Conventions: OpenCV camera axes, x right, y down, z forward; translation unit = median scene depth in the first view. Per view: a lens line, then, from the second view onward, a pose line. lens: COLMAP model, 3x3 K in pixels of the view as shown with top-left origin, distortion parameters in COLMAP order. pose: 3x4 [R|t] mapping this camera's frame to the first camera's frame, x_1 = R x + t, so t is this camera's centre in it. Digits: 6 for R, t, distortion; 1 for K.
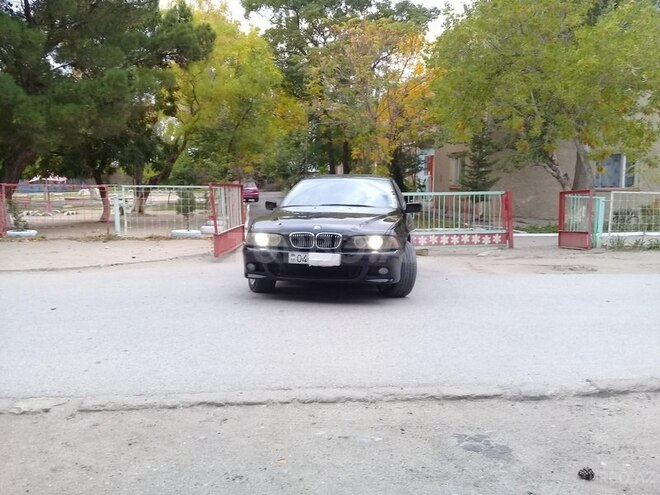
lens RADIAL K [[617.1, 0, 330.0], [0, 617.1, 247.5], [0, 0, 1]] dist [0.103371, -0.236766]
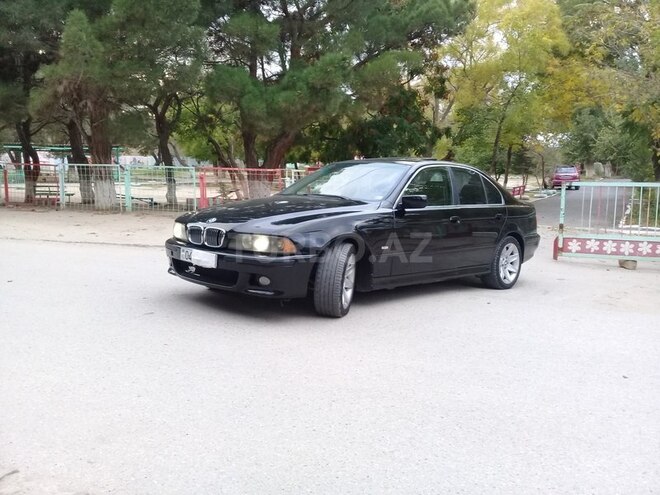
lens RADIAL K [[590.4, 0, 330.0], [0, 590.4, 247.5], [0, 0, 1]] dist [0.179947, -0.192428]
pose [[0.830813, 0.077458, -0.551134, 0.525533], [-0.059871, 0.996960, 0.049864, -0.042410], [0.553321, -0.008431, 0.832925, 0.408200]]
